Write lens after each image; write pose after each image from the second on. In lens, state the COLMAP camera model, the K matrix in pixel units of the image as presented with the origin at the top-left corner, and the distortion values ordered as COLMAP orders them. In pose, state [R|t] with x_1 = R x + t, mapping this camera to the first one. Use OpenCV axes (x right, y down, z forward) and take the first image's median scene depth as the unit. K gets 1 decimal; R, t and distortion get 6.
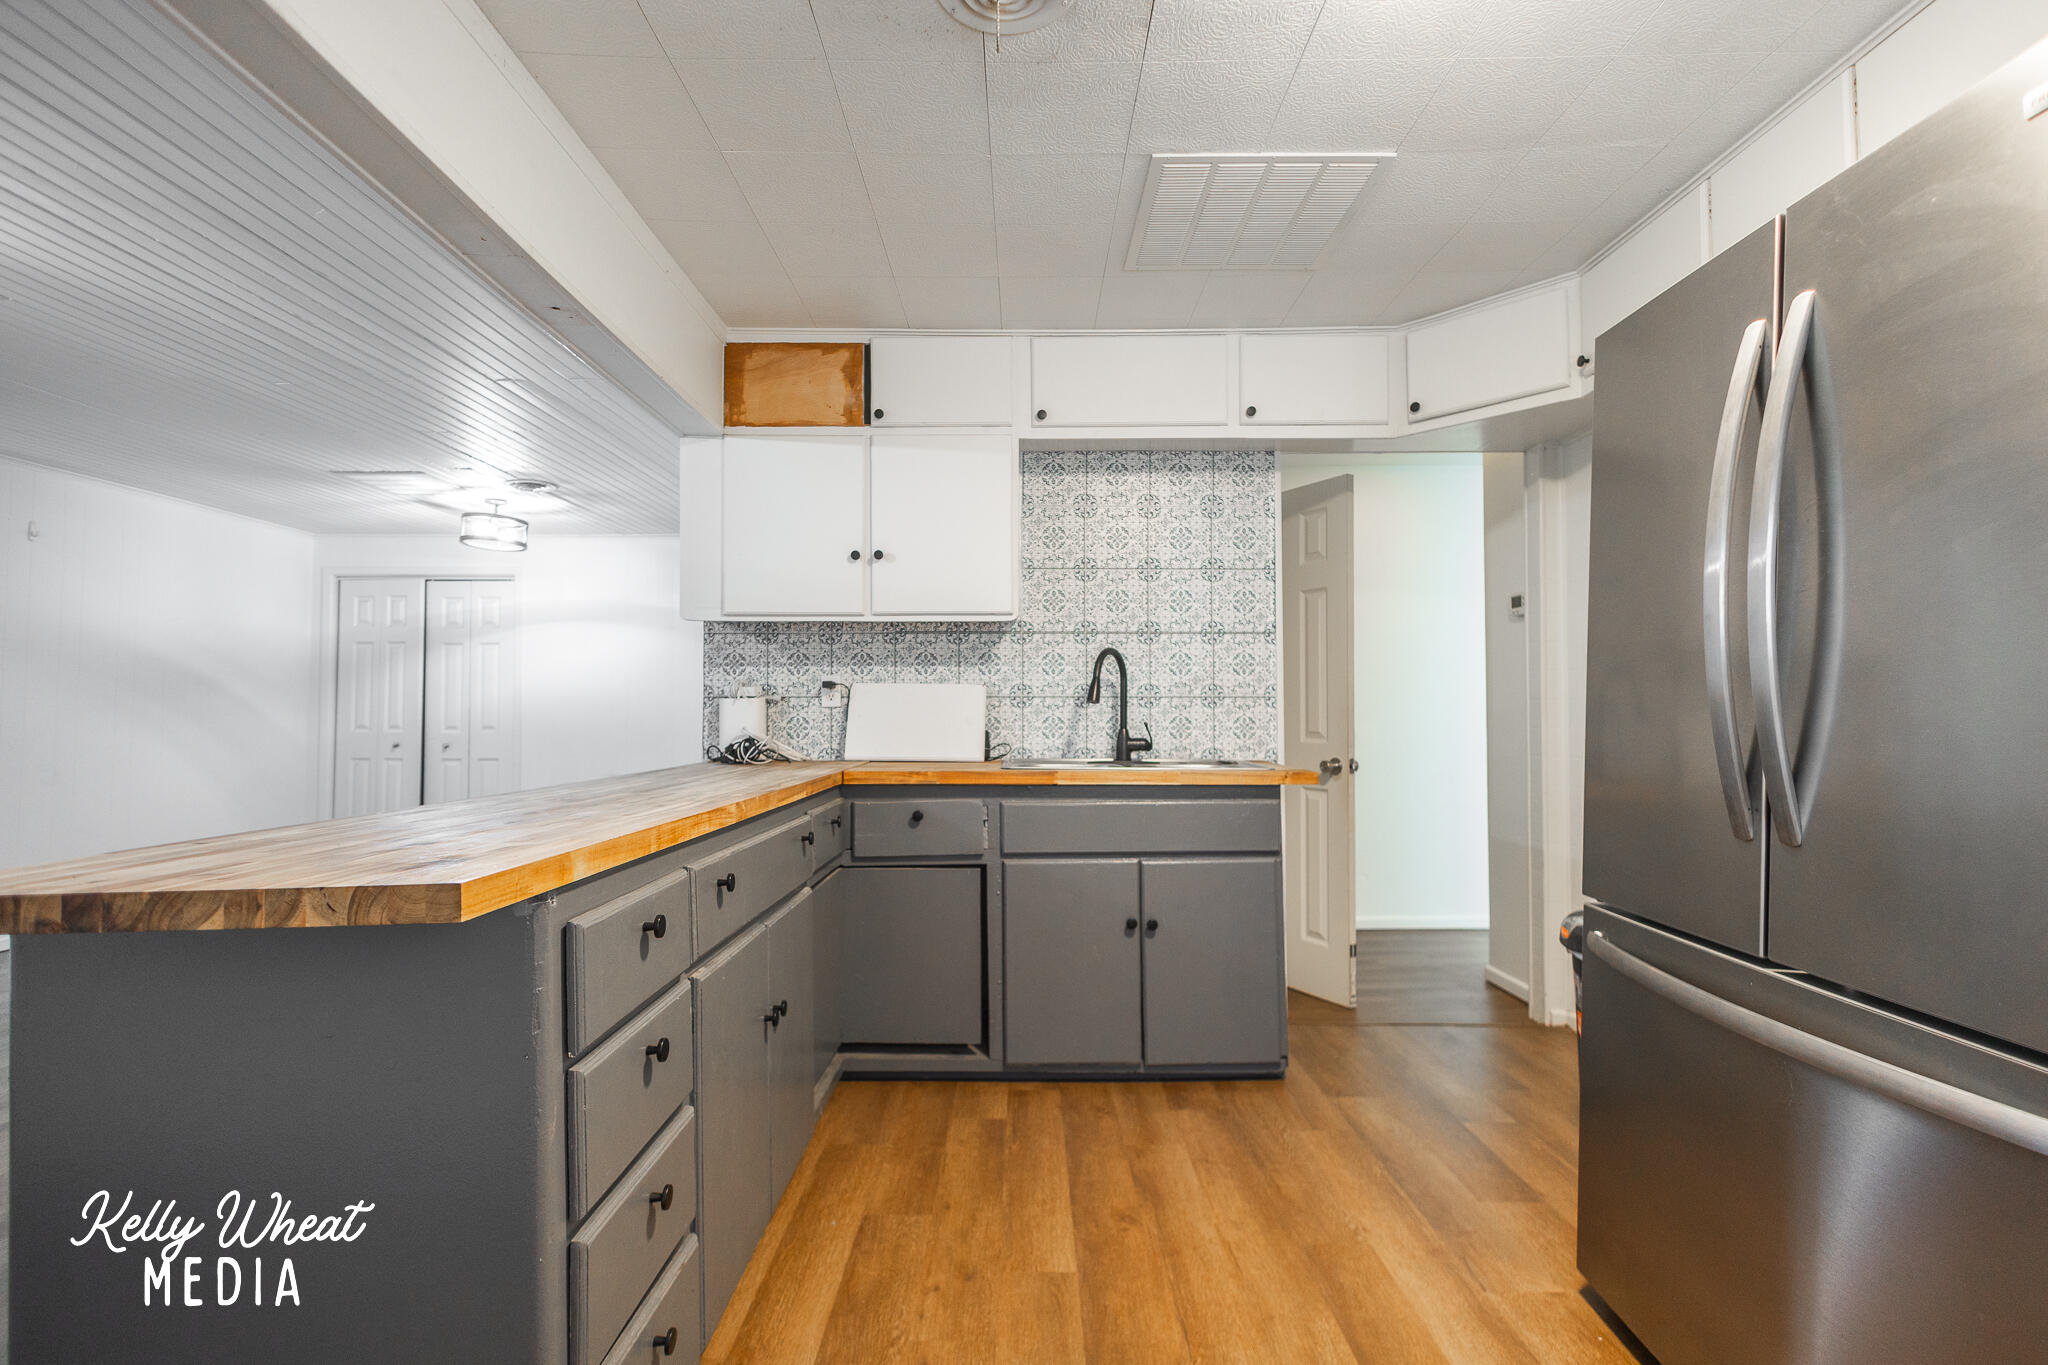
lens RADIAL K [[944.0, 0, 1022.7], [0, 944.0, 685.6], [0, 0, 1]] dist [0.003962, -0.000539]
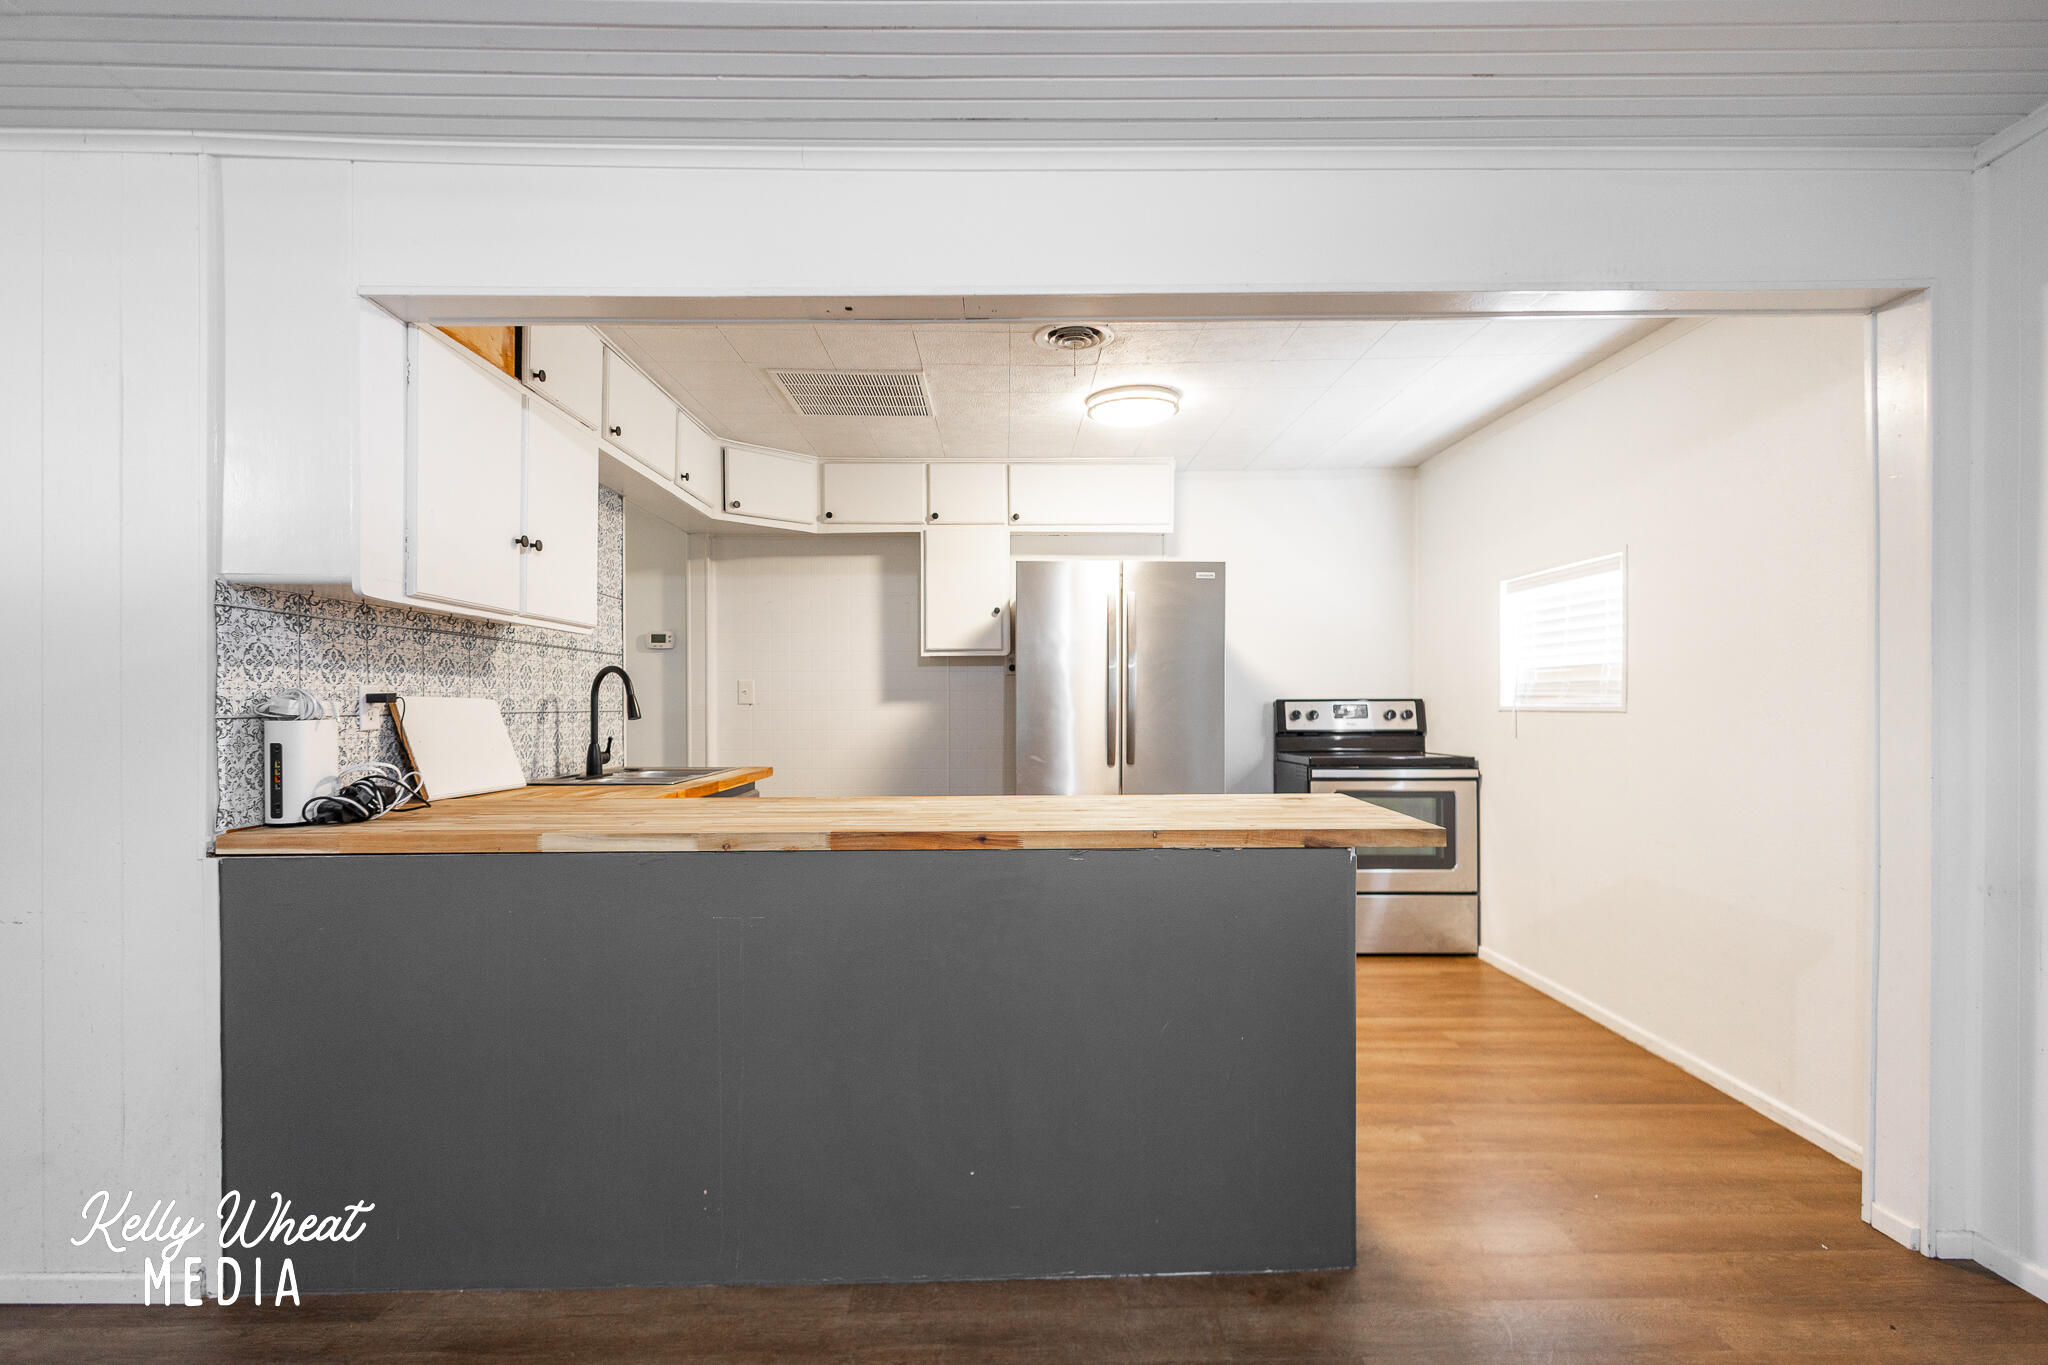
lens RADIAL K [[968.8, 0, 1020.0], [0, 968.8, 709.8], [0, 0, 1]] dist [0.004767, 0.000338]
pose [[-0.010714, -0.005052, 0.999930, -0.921494], [-0.024802, 0.999681, 0.004785, -0.007463], [-0.999635, -0.024749, -0.010836, 0.527932]]
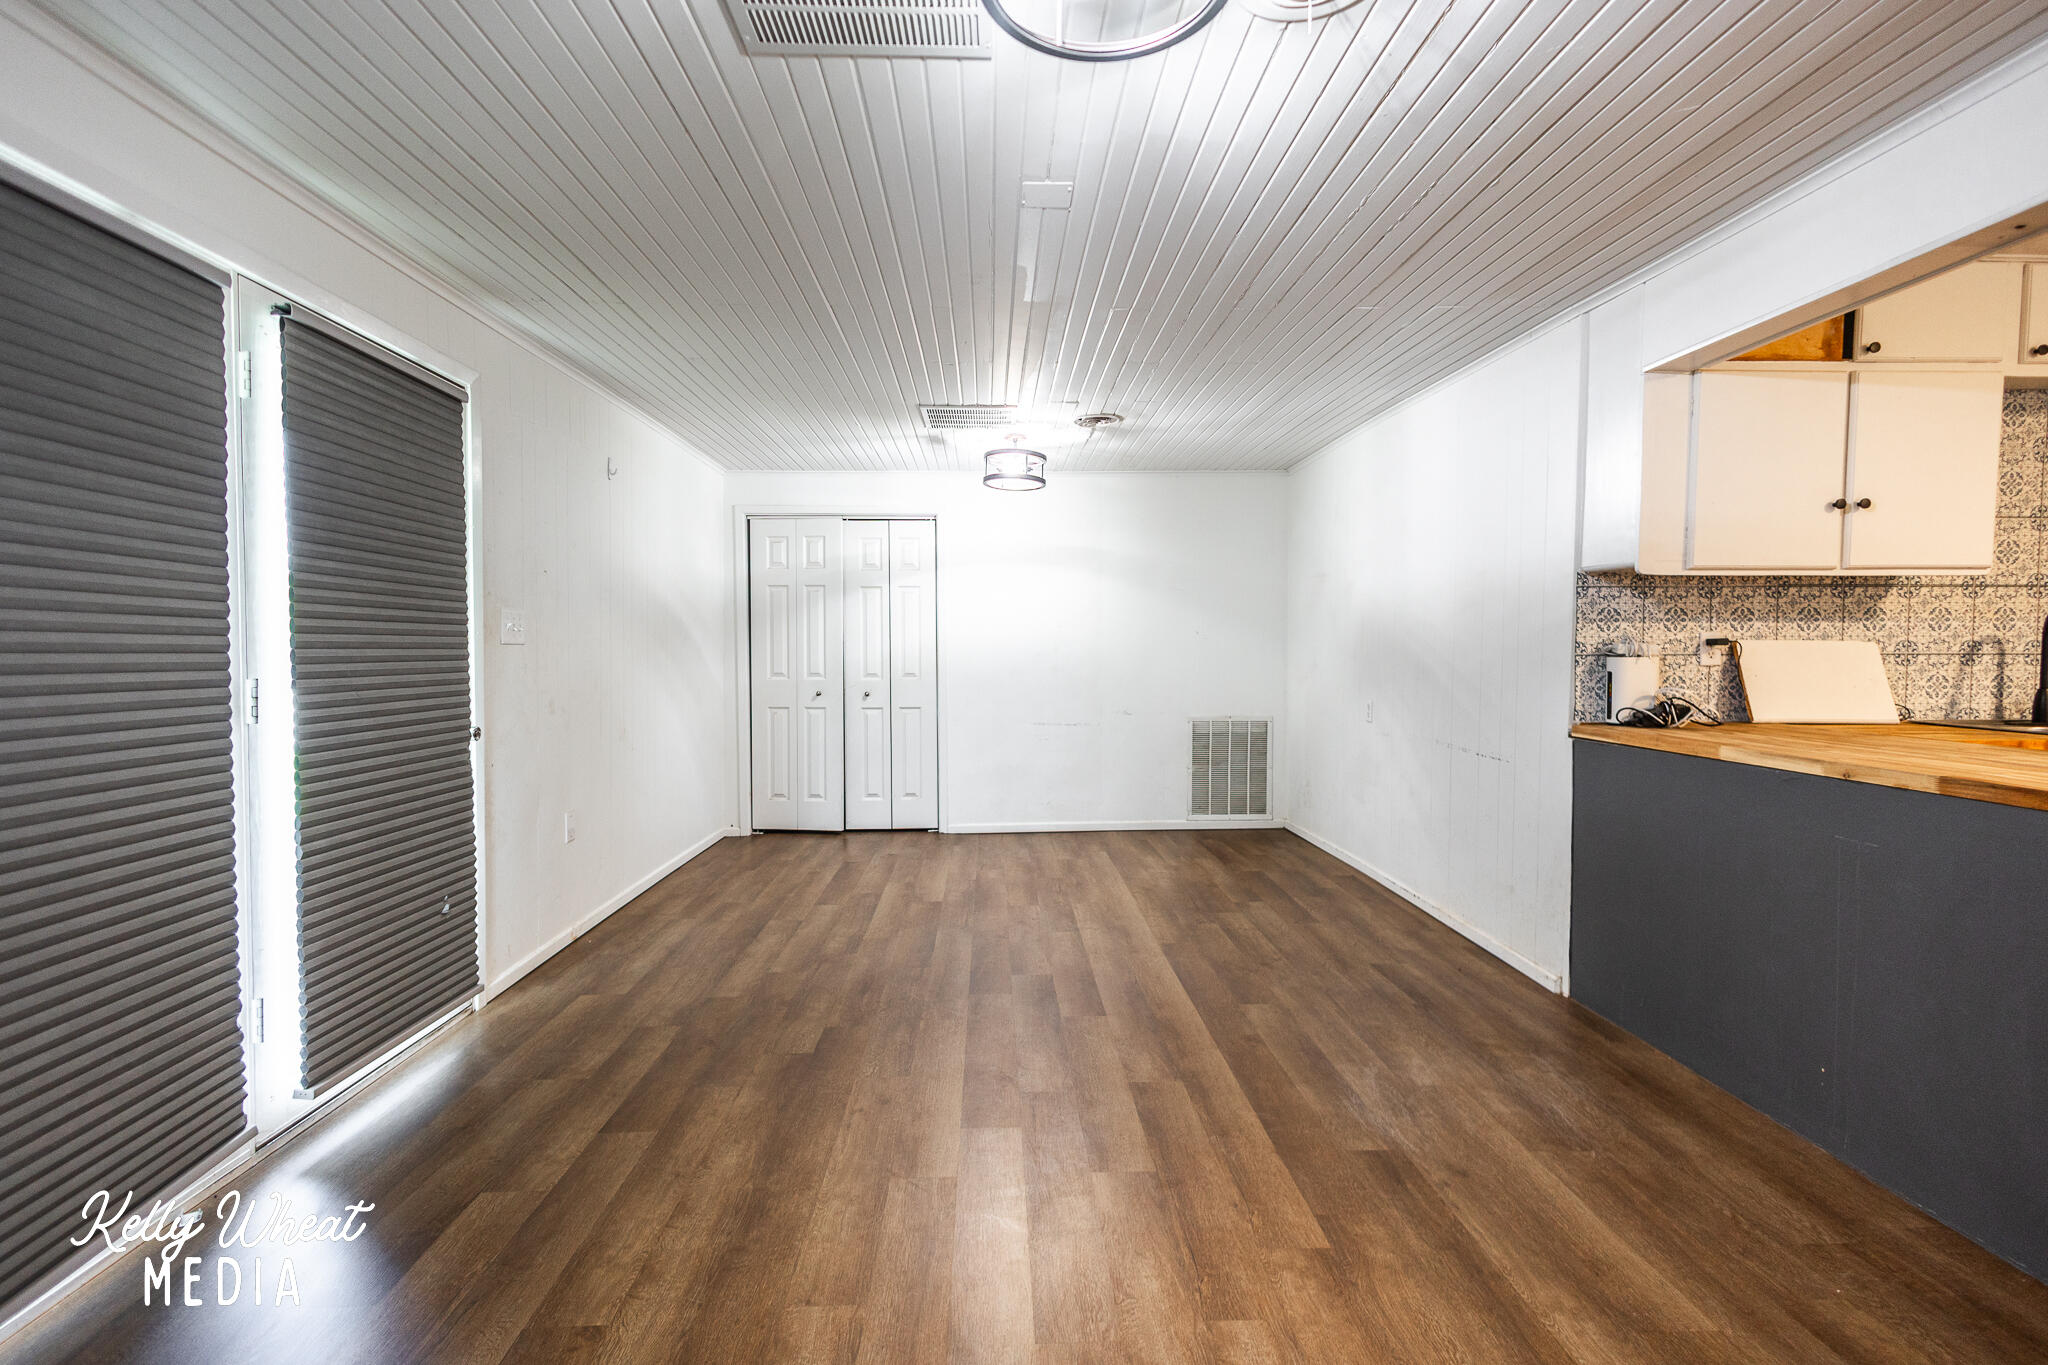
lens RADIAL K [[944.0, 0, 1022.7], [0, 944.0, 685.6], [0, 0, 1]] dist [0.003962, -0.000539]
pose [[0.999526, -0.002652, 0.030676, -0.914564], [0.000474, 0.997490, 0.070807, -0.024245], [-0.030786, -0.070759, 0.997018, 0.079982]]
